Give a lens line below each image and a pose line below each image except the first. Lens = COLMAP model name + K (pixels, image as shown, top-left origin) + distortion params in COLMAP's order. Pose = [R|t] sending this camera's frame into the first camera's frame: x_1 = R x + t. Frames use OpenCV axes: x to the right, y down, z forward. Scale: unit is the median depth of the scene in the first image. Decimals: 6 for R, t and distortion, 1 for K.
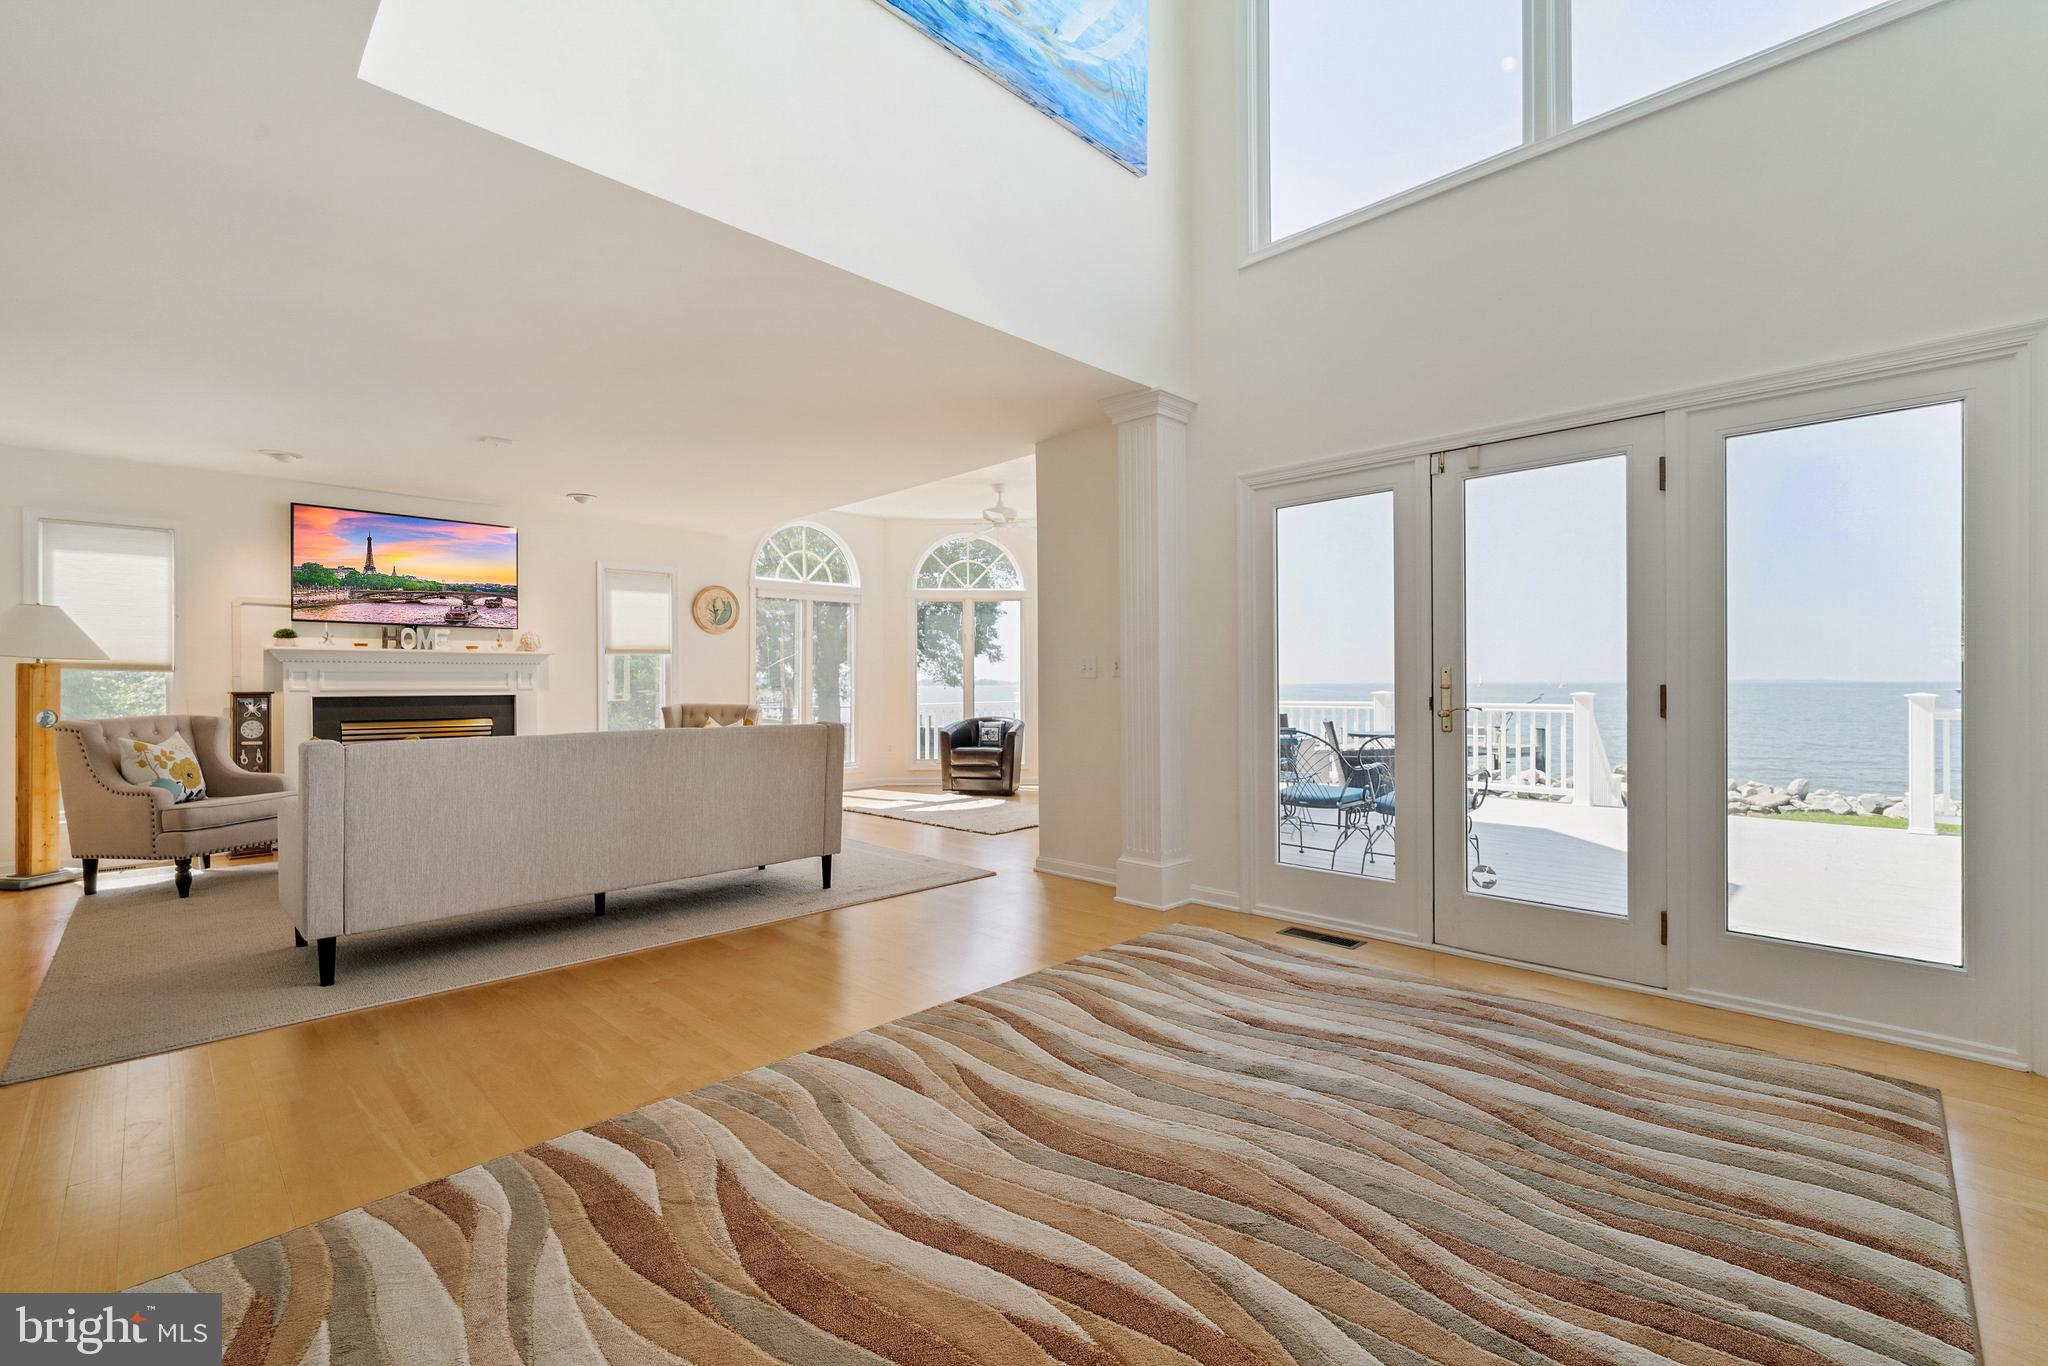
lens RADIAL K [[883.5, 0, 1027.4], [0, 883.5, 687.4], [0, 0, 1]] dist [-0.003772, 0.001822]
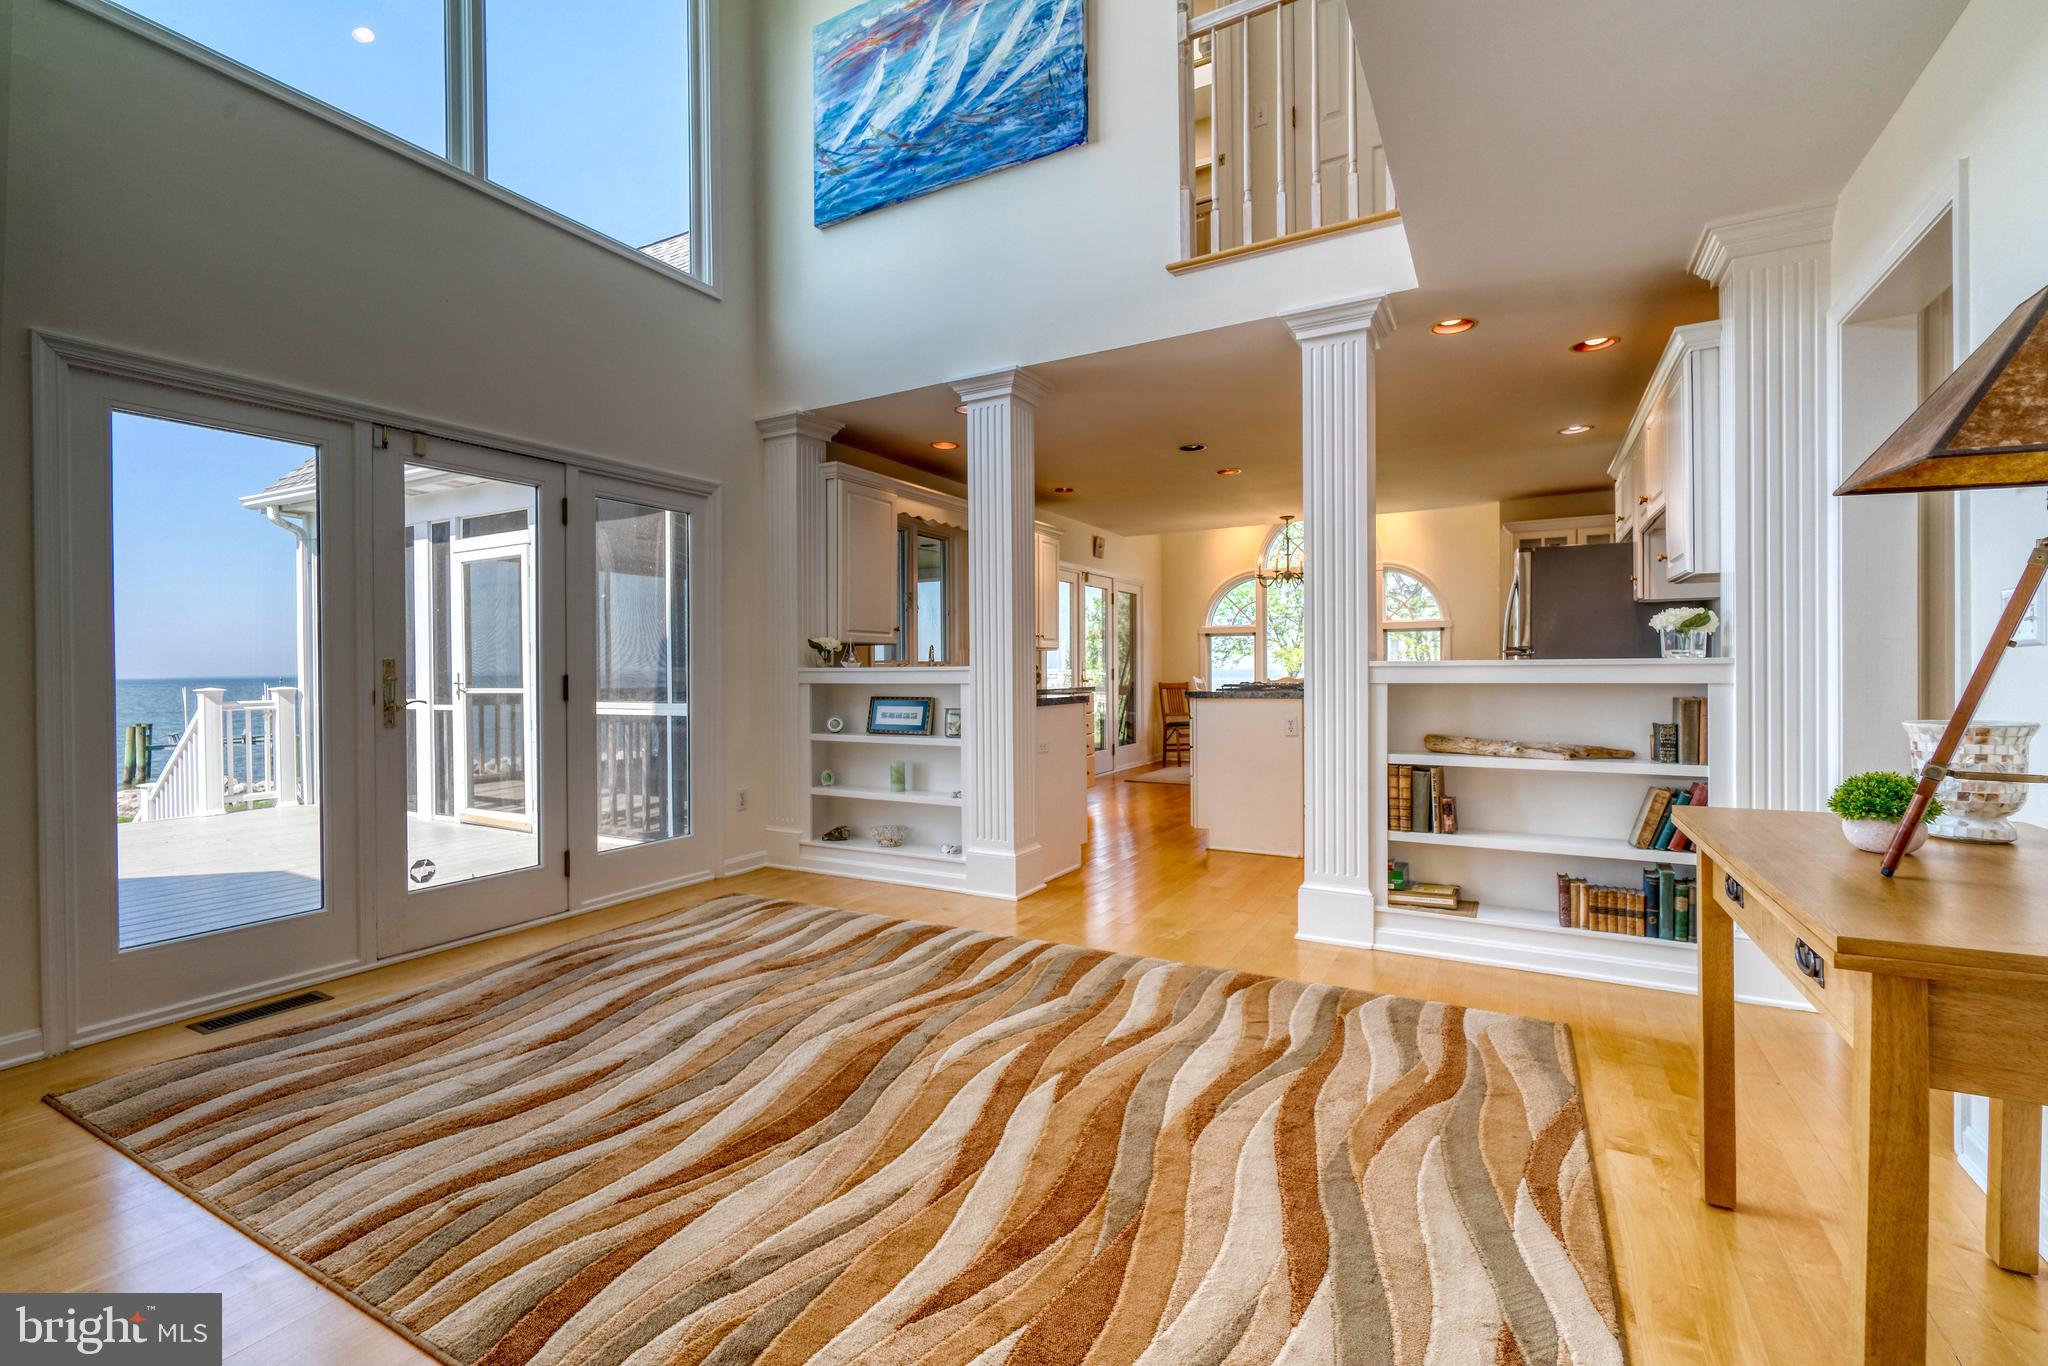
lens RADIAL K [[883.5, 0, 1009.4], [0, 883.5, 672.3], [0, 0, 1]] dist [-0.003772, 0.001822]
pose [[-0.257097, 0.003915, 0.966378, -0.441097], [0.015559, 0.999879, 0.000088, 0.001998], [-0.966260, 0.015058, -0.257127, 0.450121]]
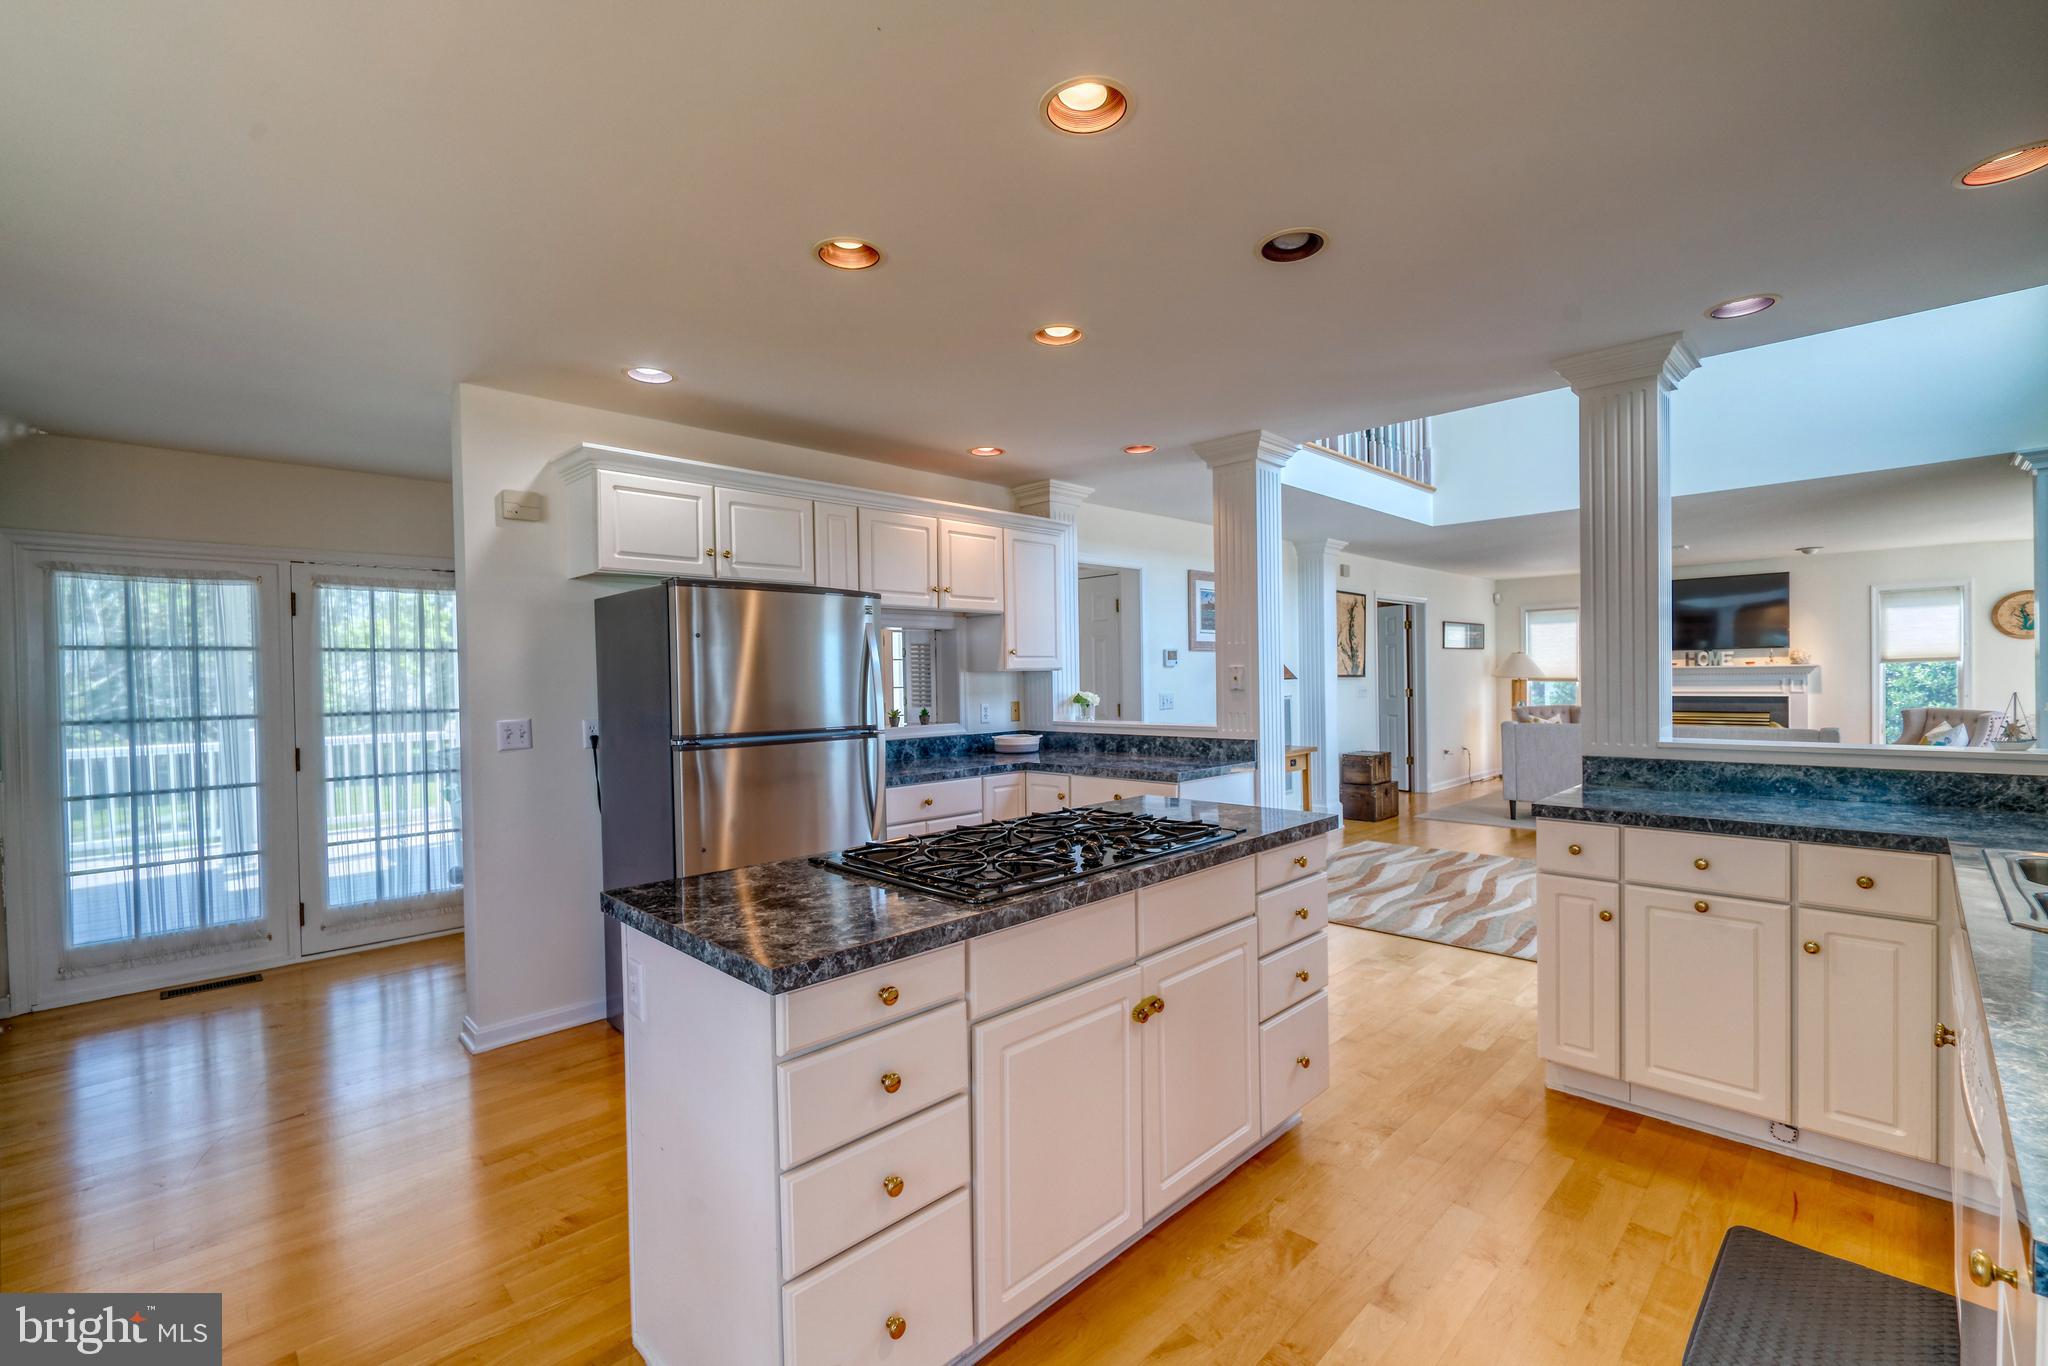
lens RADIAL K [[883.5, 0, 1024.6], [0, 883.5, 690.2], [0, 0, 1]] dist [-0.003772, 0.001822]
pose [[-0.022538, 0.020872, -0.999528, 0.964432], [0.010789, 0.999729, 0.020633, -0.051329], [0.999688, -0.010319, -0.022757, -0.152209]]
